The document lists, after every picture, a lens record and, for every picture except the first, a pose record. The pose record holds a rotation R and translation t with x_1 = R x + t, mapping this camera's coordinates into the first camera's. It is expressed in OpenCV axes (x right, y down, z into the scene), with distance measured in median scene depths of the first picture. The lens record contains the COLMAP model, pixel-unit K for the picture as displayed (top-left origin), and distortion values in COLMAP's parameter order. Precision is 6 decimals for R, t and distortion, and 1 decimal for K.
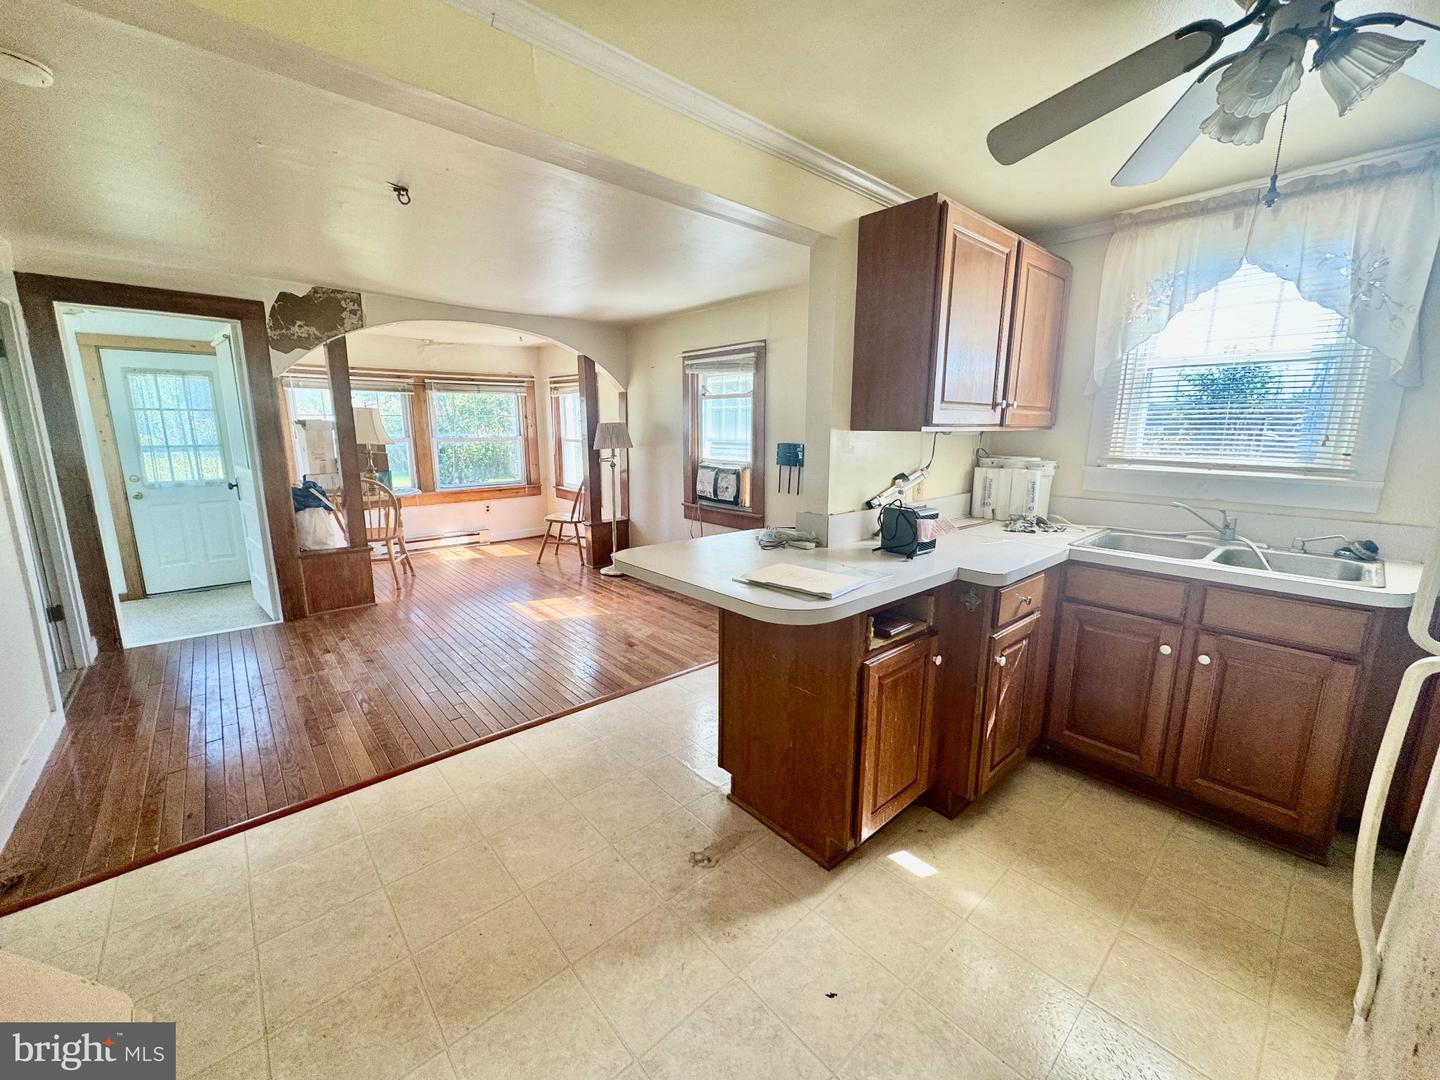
lens RADIAL K [[575.7, 0, 720.0], [0, 575.7, 540.0], [0, 0, 1]] dist [-0.002268, -0.000063]
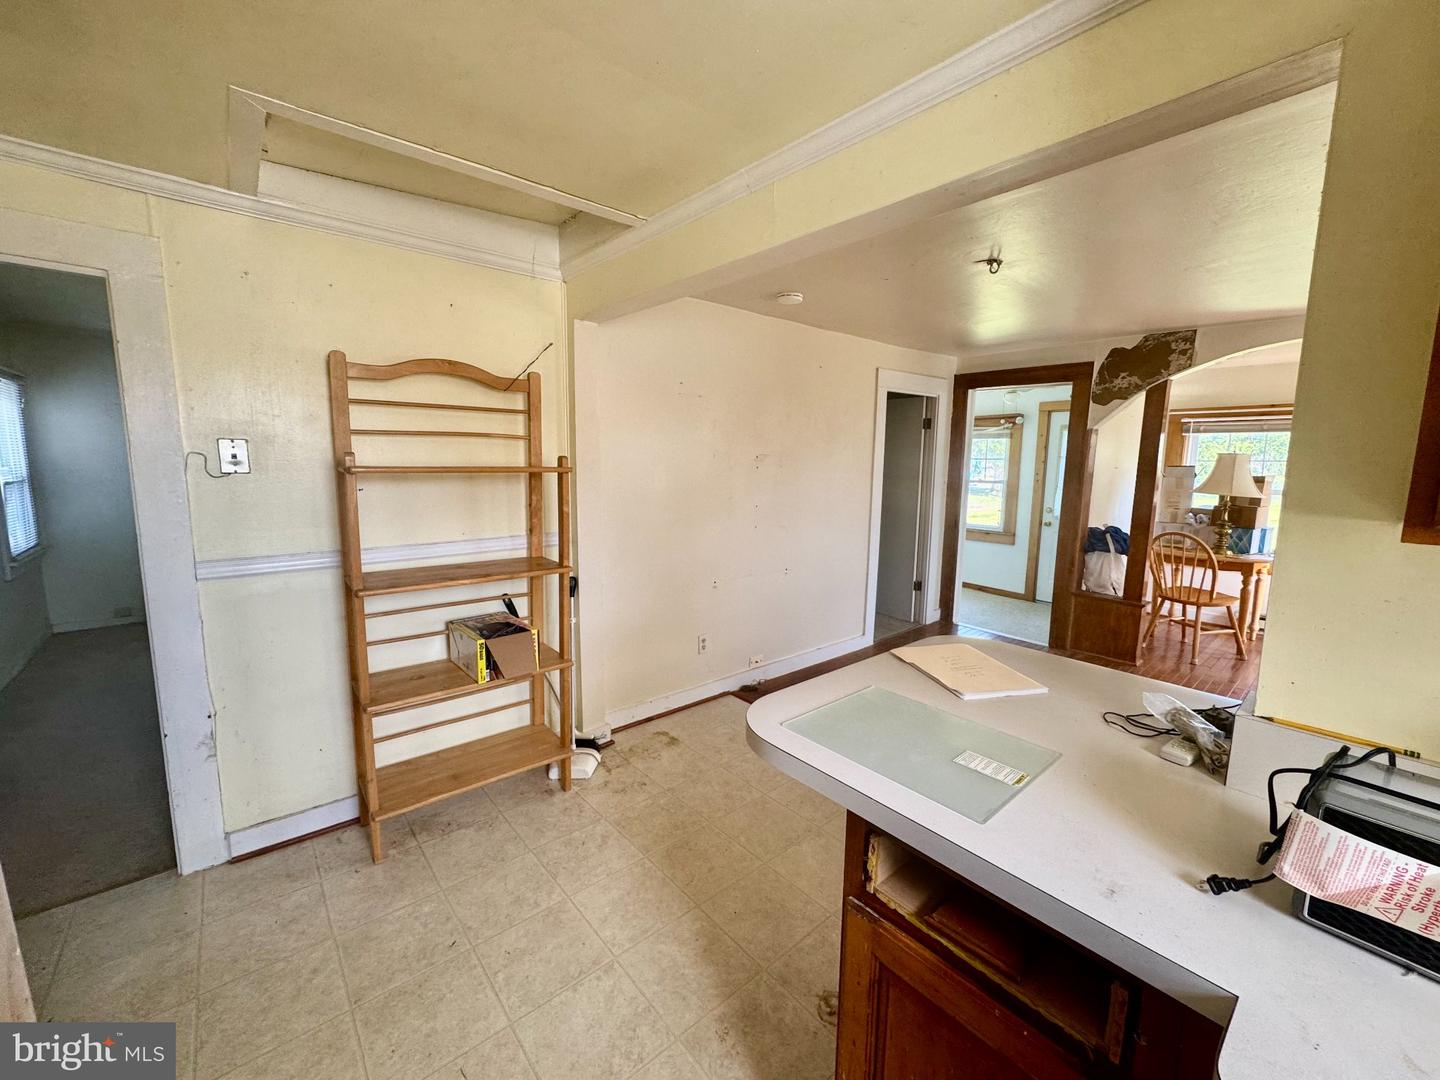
lens RADIAL K [[575.7, 0, 720.0], [0, 575.7, 540.0], [0, 0, 1]] dist [-0.002268, -0.000063]
pose [[-0.022516, 0.134899, -0.990603, 0.284546], [-0.202168, 0.969770, 0.136657, -0.070169], [0.979092, 0.203345, 0.005437, 0.286483]]
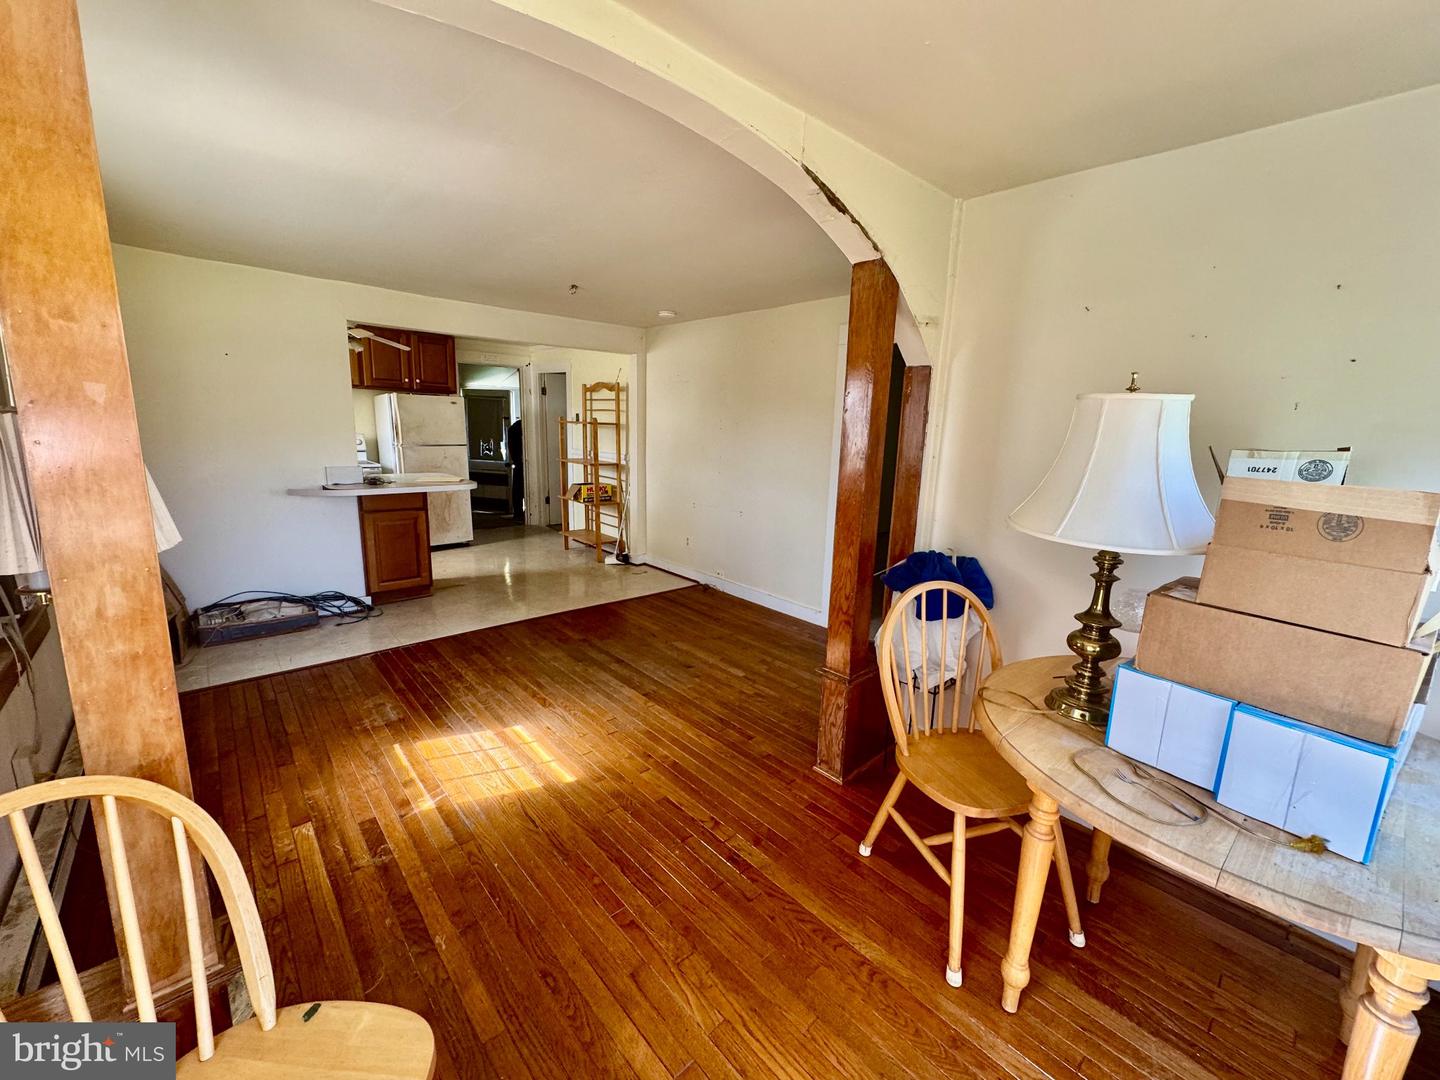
lens RADIAL K [[575.7, 0, 720.0], [0, 575.7, 540.0], [0, 0, 1]] dist [-0.002268, -0.000063]
pose [[-0.999094, -0.035052, -0.024138, -0.457215], [-0.041524, 0.927176, 0.372317, -0.271357], [0.009330, 0.372982, -0.927792, 1.344548]]
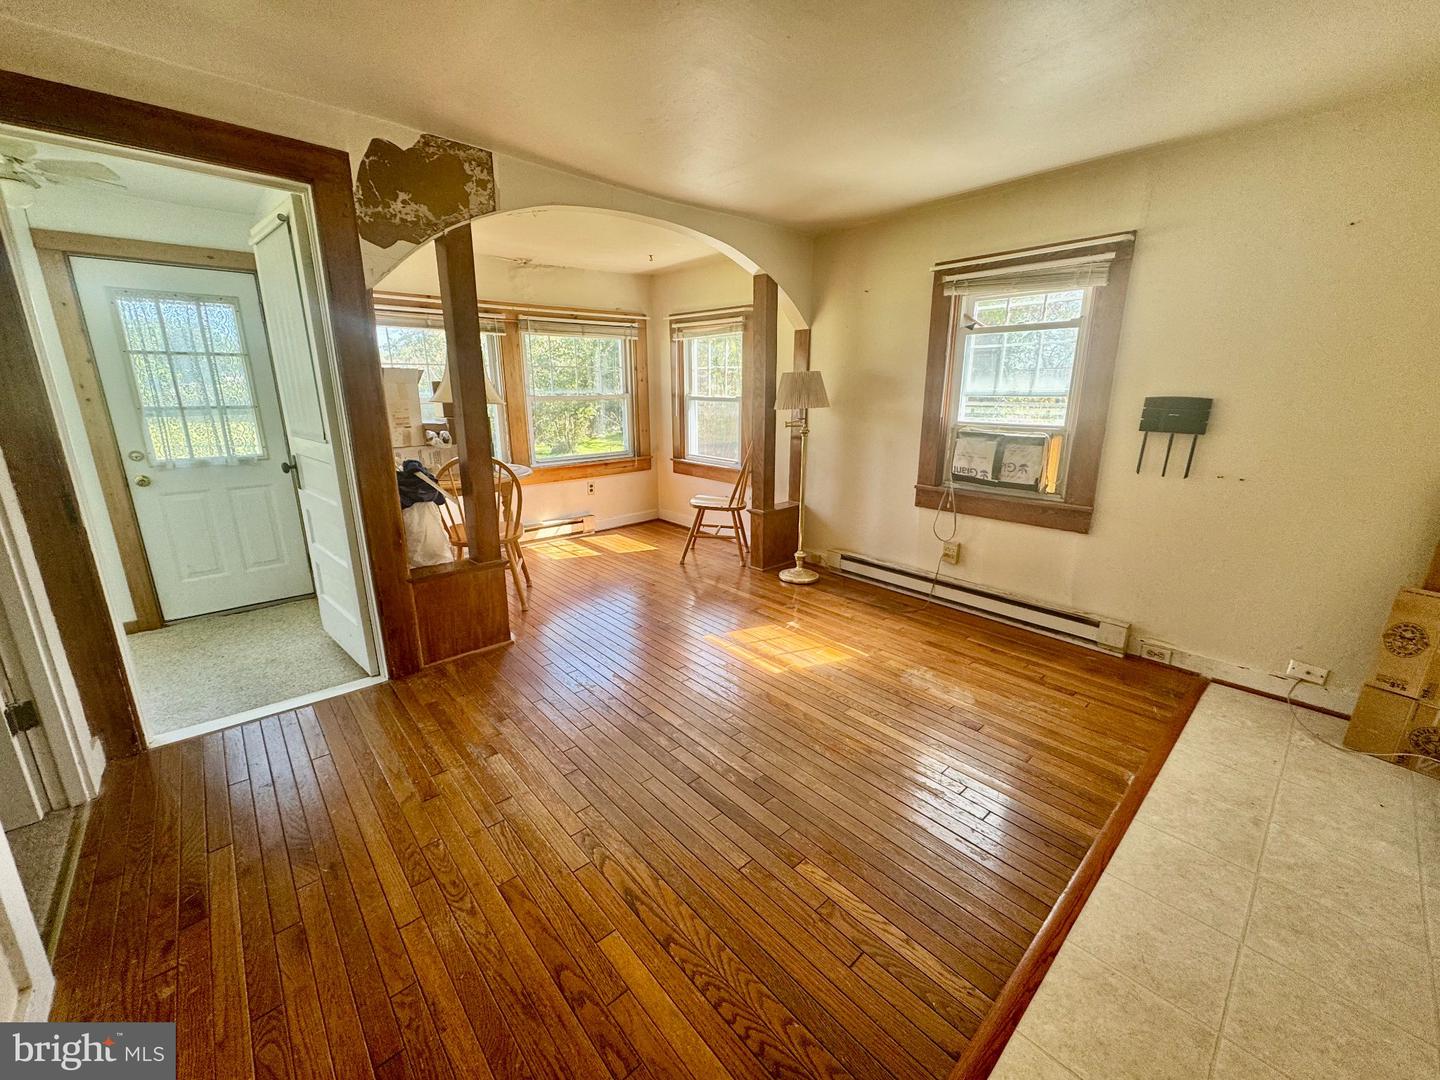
lens RADIAL K [[575.7, 0, 720.0], [0, 575.7, 540.0], [0, 0, 1]] dist [-0.002268, -0.000063]
pose [[0.999942, -0.007232, 0.008034, -0.337772], [0.006715, 0.998019, 0.062550, -0.045984], [-0.008471, -0.062492, 0.998010, 0.311731]]
